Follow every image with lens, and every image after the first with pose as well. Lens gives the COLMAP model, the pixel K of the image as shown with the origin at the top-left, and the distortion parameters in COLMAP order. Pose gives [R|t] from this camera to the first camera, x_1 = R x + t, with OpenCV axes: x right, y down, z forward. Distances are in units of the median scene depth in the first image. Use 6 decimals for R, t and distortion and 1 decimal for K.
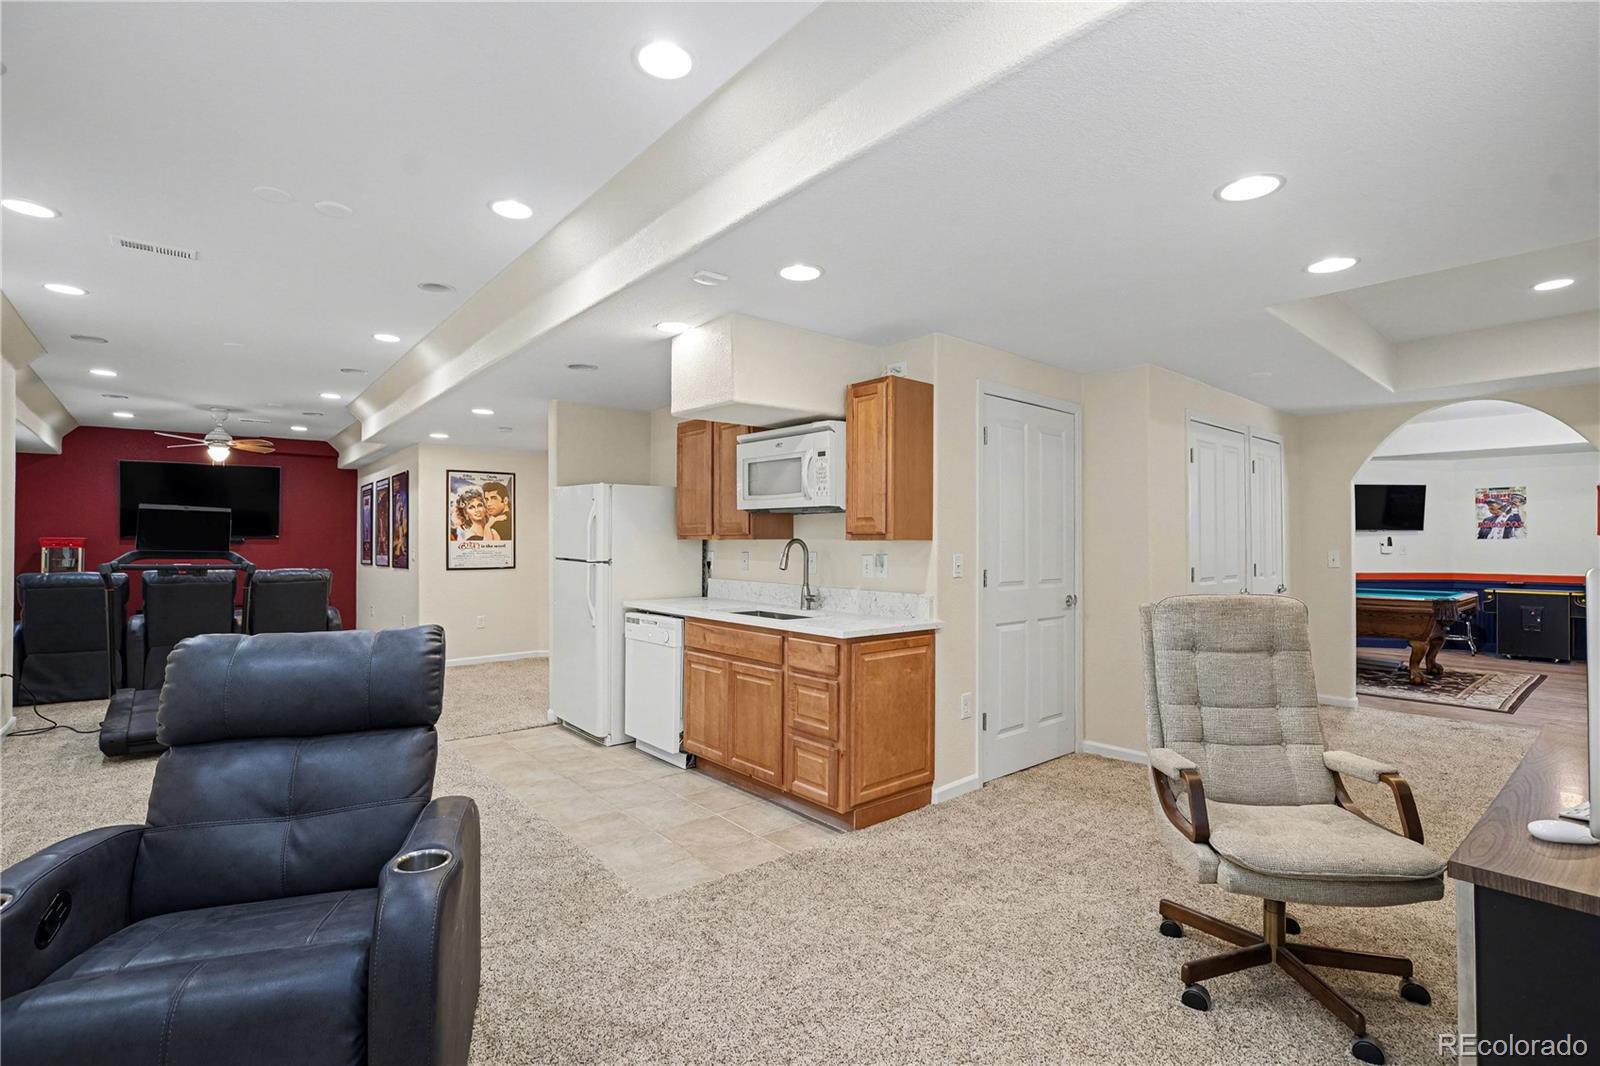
lens RADIAL K [[742.5, 0, 803.2], [0, 742.5, 533.0], [0, 0, 1]] dist [-0.026823, 0.002580]
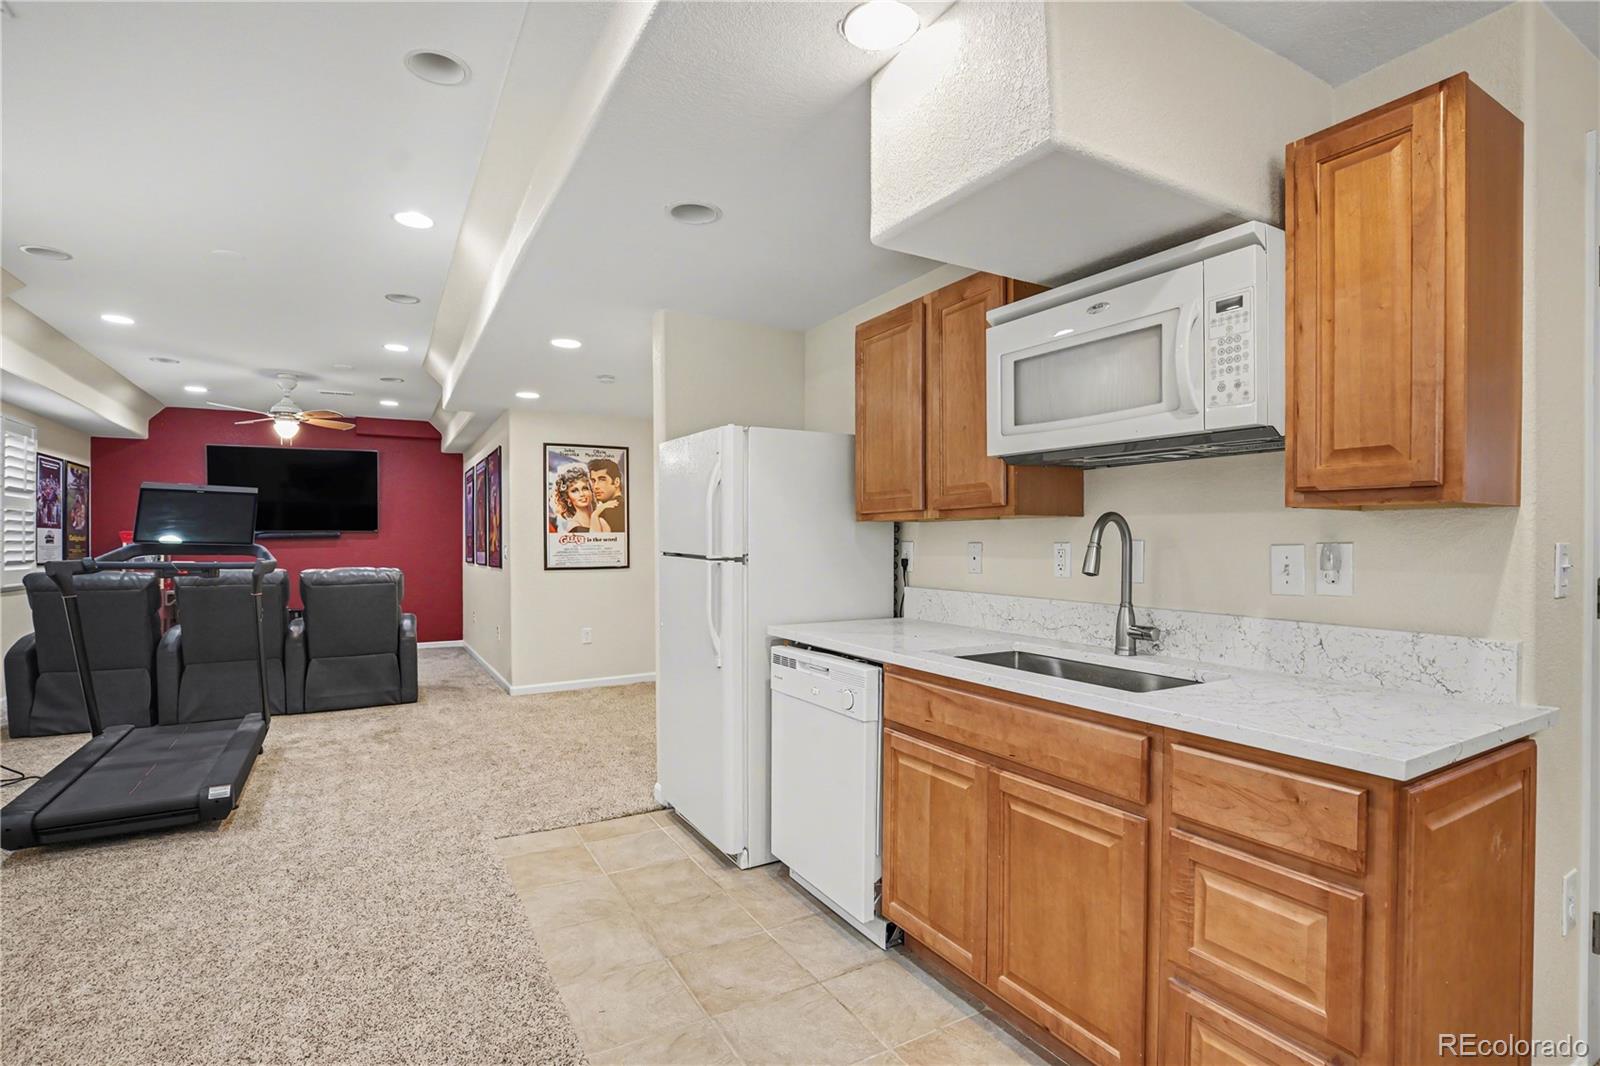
lens RADIAL K [[742.5, 0, 802.7], [0, 742.5, 542.5], [0, 0, 1]] dist [-0.026823, 0.002580]
pose [[0.983963, -0.002118, -0.178361, -0.111447], [0.004673, 0.999892, 0.013905, 0.017886], [0.178313, -0.014515, 0.983867, 0.432112]]
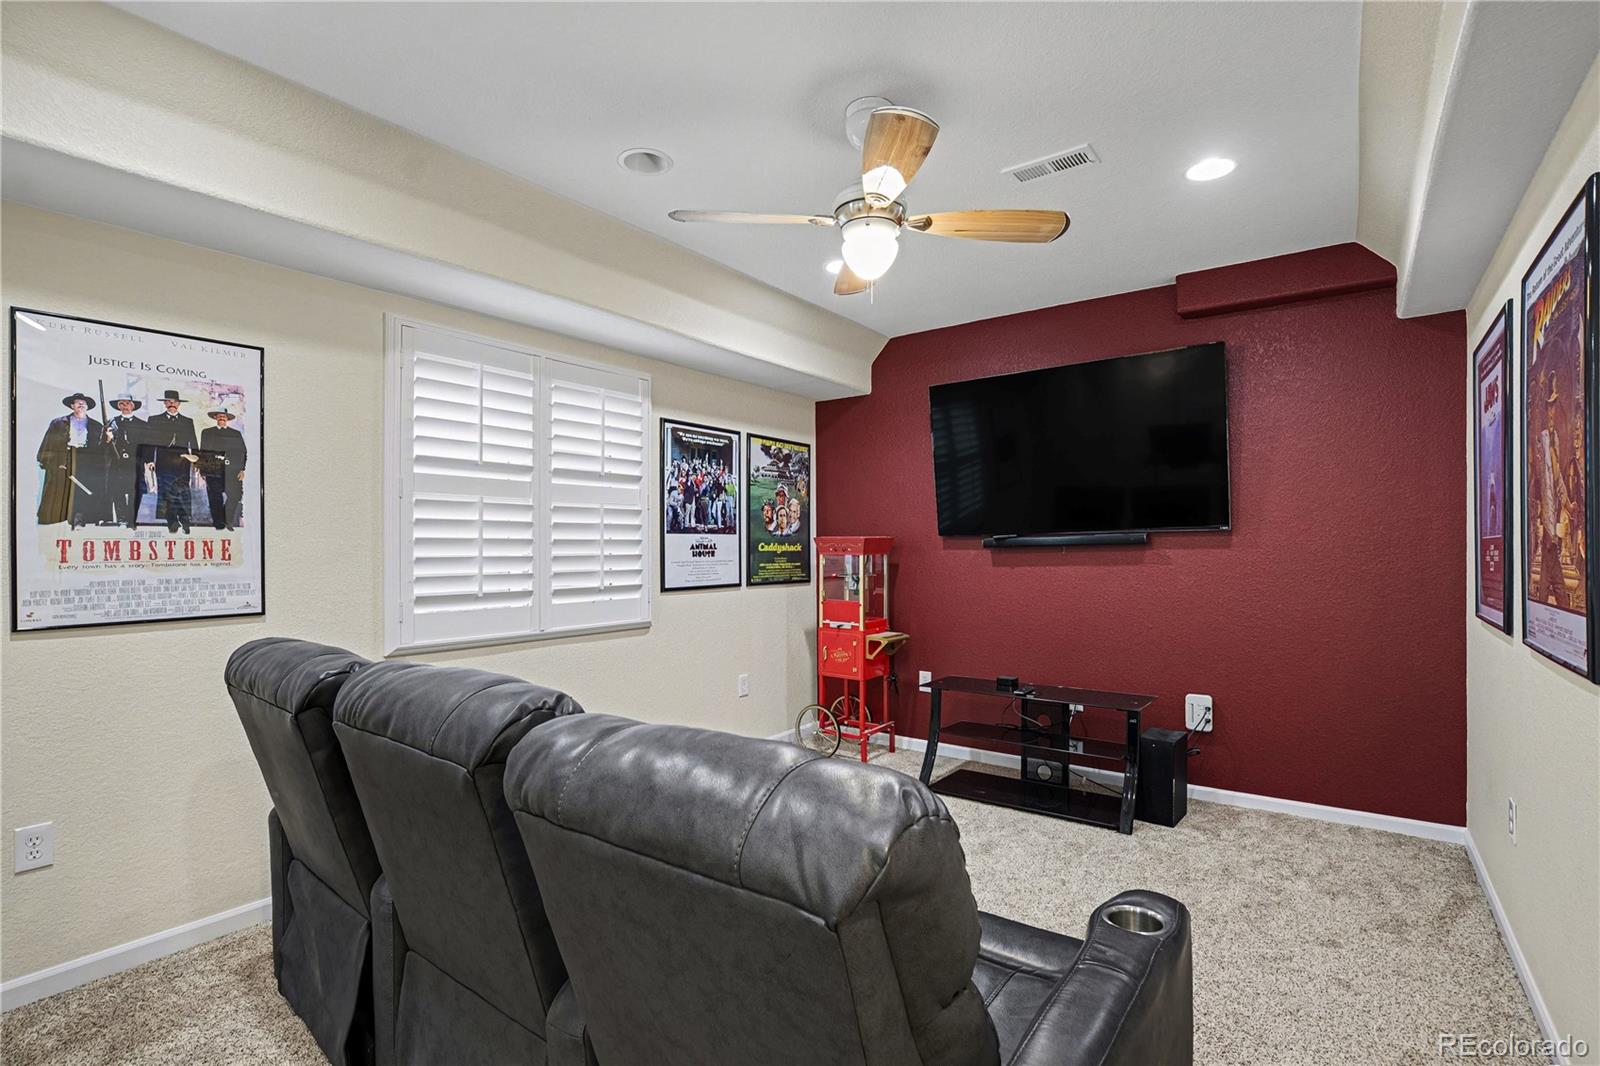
lens RADIAL K [[742.5, 0, 801.8], [0, 742.5, 542.7], [0, 0, 1]] dist [-0.026823, 0.002580]
pose [[0.212318, -0.004032, -0.977192, -0.756444], [0.015991, 0.999872, -0.000651, 0.017204], [0.977070, -0.015488, 0.212355, 1.361020]]
